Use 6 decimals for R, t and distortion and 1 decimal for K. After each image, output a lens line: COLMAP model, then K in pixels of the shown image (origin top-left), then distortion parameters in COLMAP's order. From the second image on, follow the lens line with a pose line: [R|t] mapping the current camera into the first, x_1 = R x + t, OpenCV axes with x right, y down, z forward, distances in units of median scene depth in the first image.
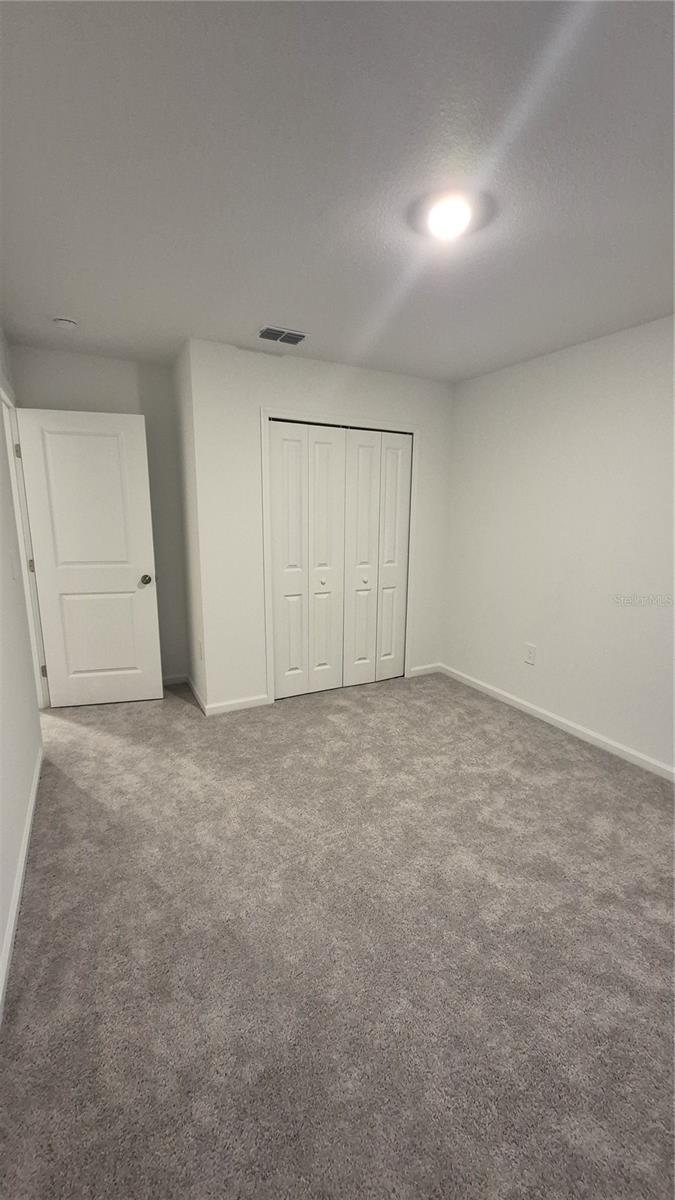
lens RADIAL K [[472.6, 0, 339.4], [0, 472.6, 598.3], [0, 0, 1]] dist [0.003109, -0.000319]
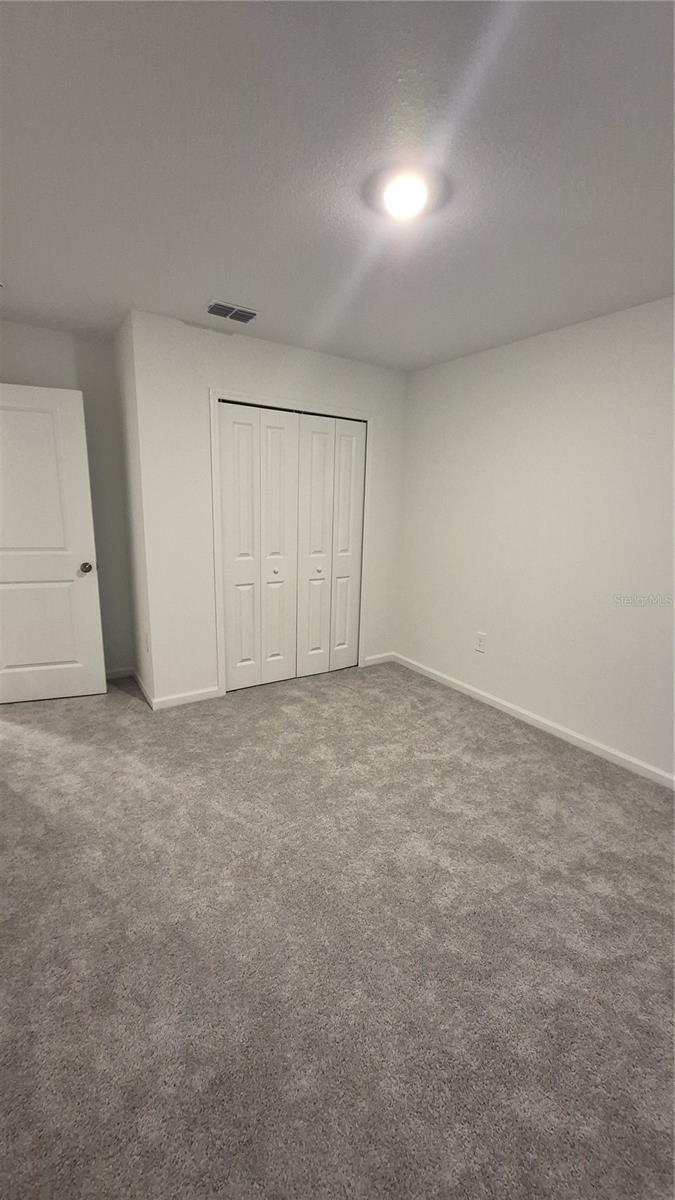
lens RADIAL K [[472.6, 0, 339.5], [0, 472.6, 598.4], [0, 0, 1]] dist [0.003109, -0.000319]
pose [[0.995153, -0.002512, 0.098311, 0.000047], [0.000378, 0.999764, 0.021718, 0.001738], [-0.098343, -0.021576, 0.994919, 0.020183]]
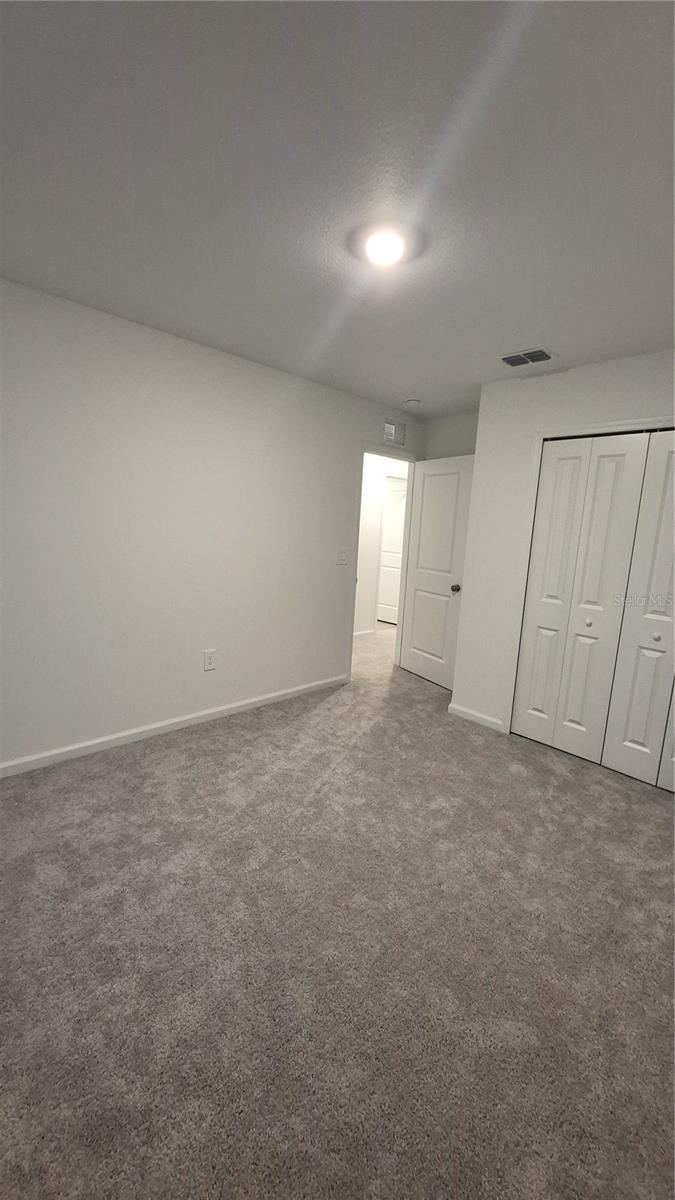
lens RADIAL K [[472.6, 0, 342.8], [0, 472.6, 598.4], [0, 0, 1]] dist [0.003109, -0.000319]
pose [[0.282671, 0.152358, -0.947040, 1.003852], [-0.227525, 0.969778, 0.088105, -0.083358], [0.931842, 0.190570, 0.308793, 0.549838]]
